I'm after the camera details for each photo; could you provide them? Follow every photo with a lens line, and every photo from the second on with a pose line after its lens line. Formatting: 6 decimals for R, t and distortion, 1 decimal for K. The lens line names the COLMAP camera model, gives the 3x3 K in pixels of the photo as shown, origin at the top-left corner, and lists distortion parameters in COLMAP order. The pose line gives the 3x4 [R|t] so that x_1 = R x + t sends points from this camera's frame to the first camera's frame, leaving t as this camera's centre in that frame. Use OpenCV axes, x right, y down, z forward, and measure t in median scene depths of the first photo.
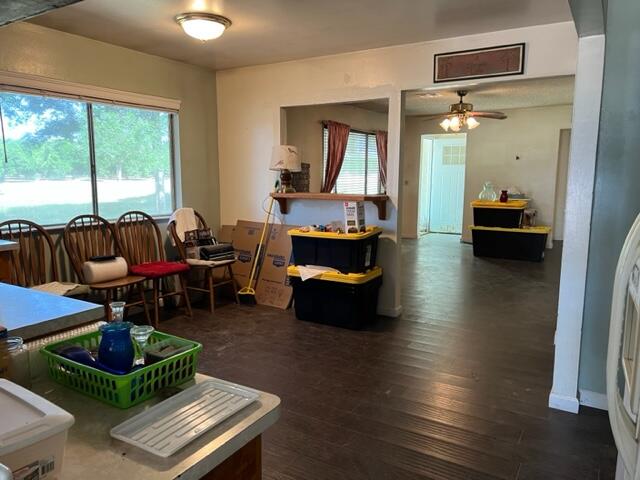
lens RADIAL K [[482.3, 0, 307.5], [0, 482.3, 241.9], [0, 0, 1]] dist [0.031350, -0.023990]
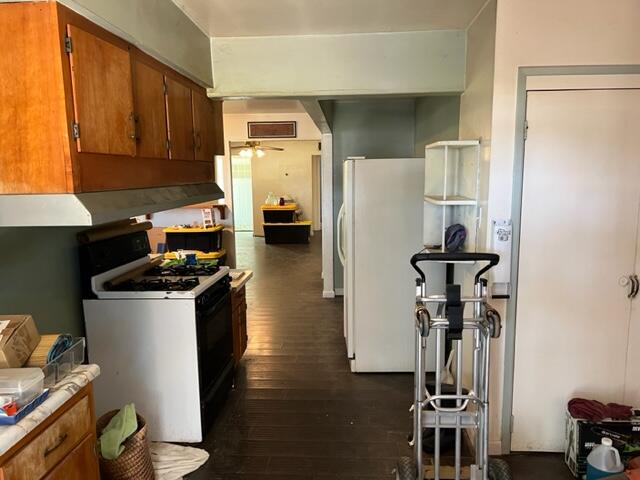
lens RADIAL K [[482.3, 0, 320.8], [0, 482.3, 241.0], [0, 0, 1]] dist [0.031350, -0.023990]
pose [[0.877527, -0.072037, 0.474085, -0.331561], [0.078343, 0.996905, 0.006467, 0.042112], [-0.473084, 0.031466, 0.880455, -0.581387]]
